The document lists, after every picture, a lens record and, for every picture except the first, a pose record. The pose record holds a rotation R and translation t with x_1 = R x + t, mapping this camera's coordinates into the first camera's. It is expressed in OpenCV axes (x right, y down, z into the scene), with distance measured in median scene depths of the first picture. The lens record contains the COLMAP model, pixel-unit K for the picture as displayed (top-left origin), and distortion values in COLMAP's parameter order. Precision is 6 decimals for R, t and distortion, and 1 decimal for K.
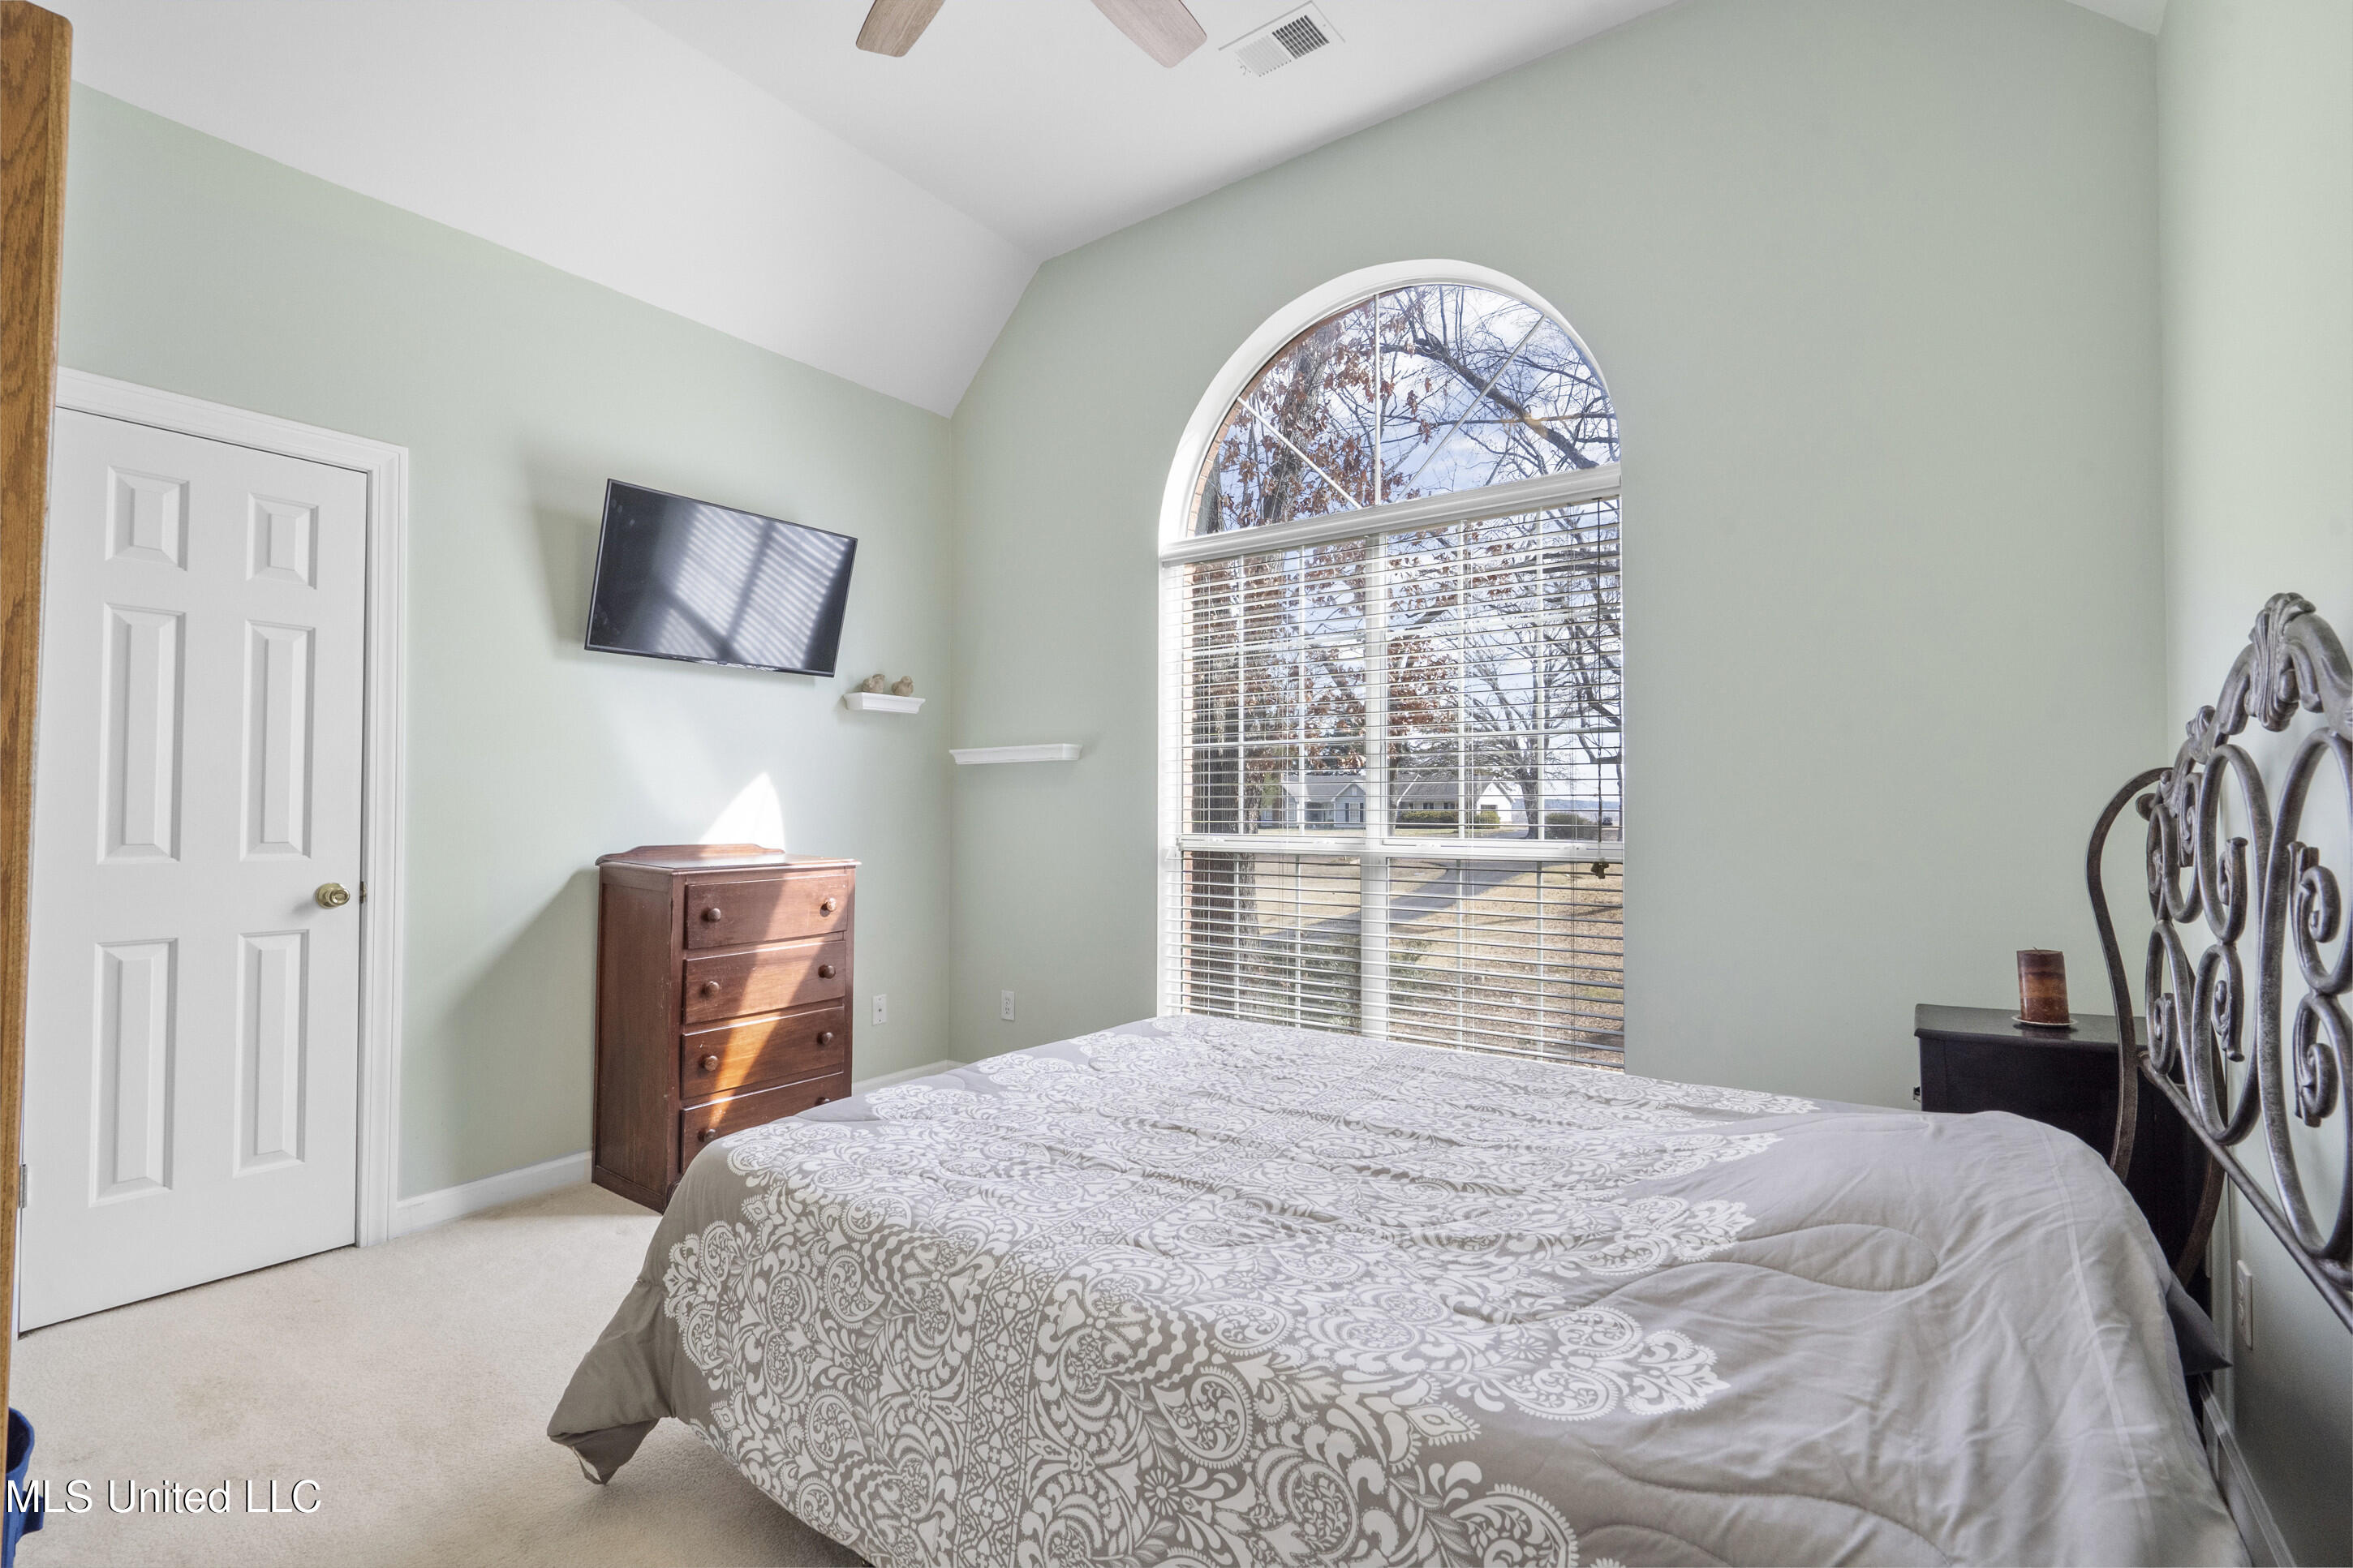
lens RADIAL K [[1075.6, 0, 1178.1], [0, 1075.6, 792.7], [0, 0, 1]] dist [-0.002907, 0.002109]
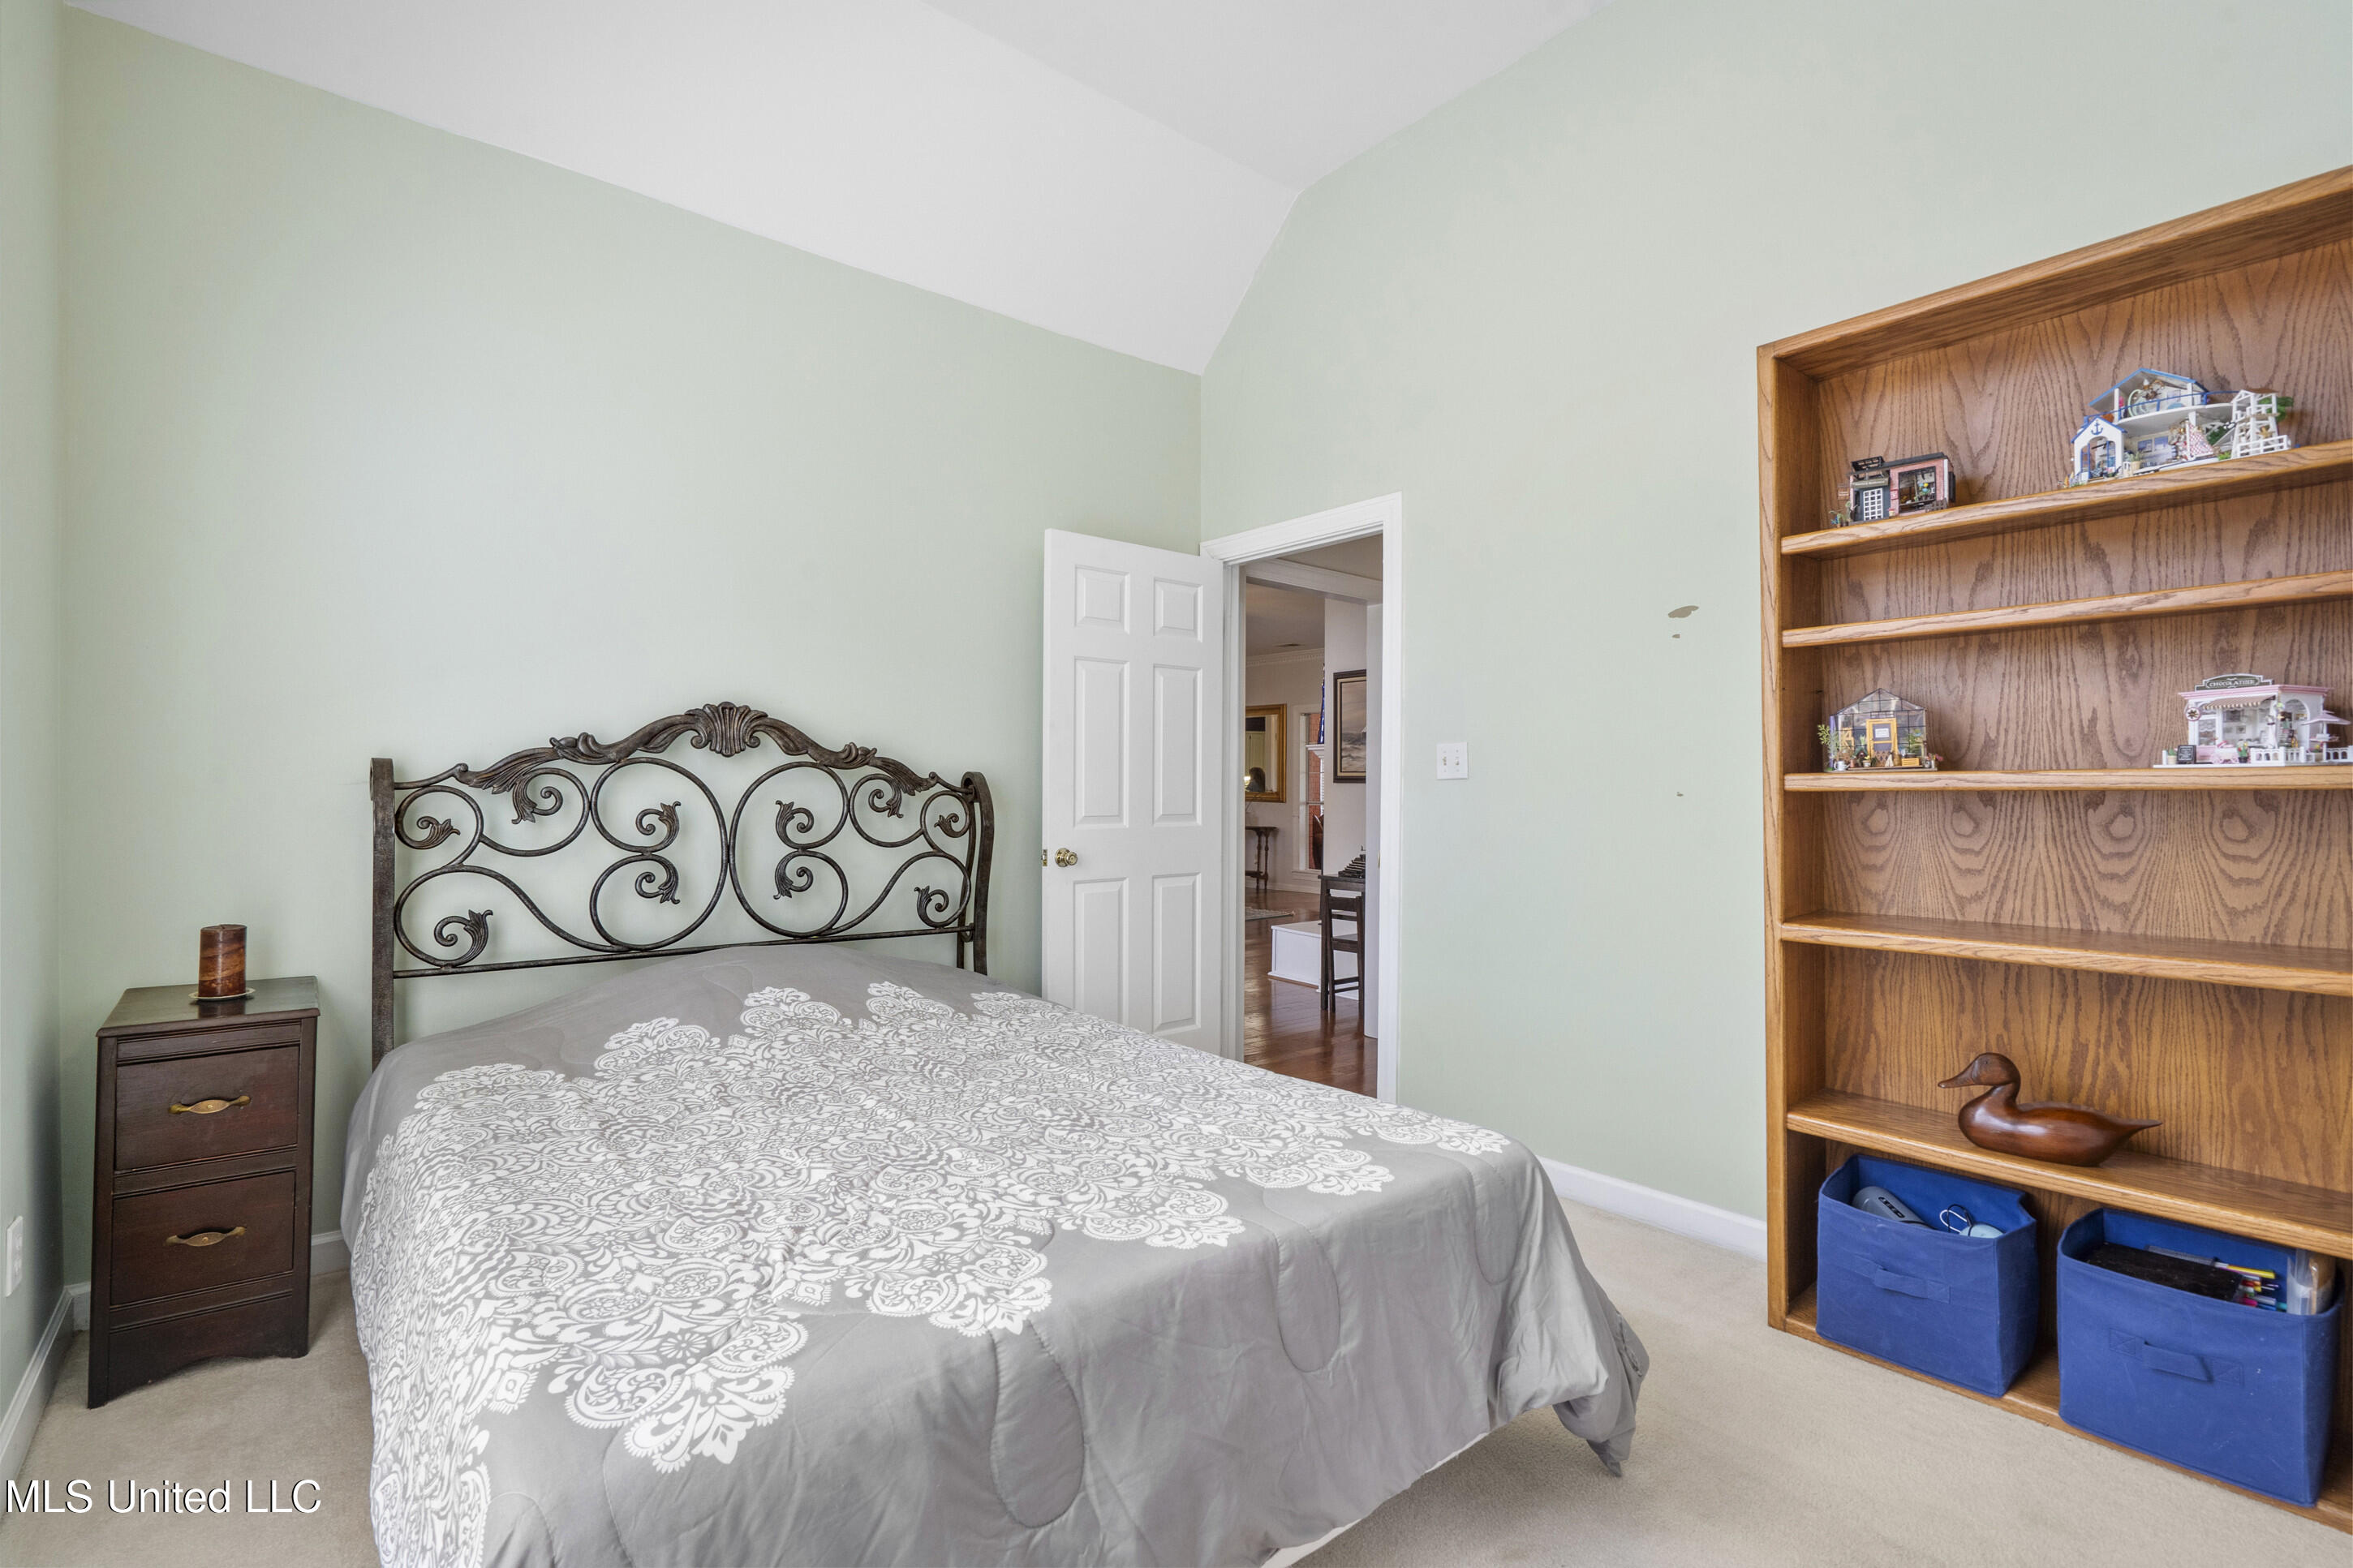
lens RADIAL K [[1075.6, 0, 1174.4], [0, 1075.6, 786.5], [0, 0, 1]] dist [-0.002907, 0.002109]
pose [[-0.967707, 0.001086, 0.252077, -0.328888], [-0.007833, 0.999378, -0.034373, 0.037829], [-0.251958, -0.035237, -0.967097, 1.750014]]
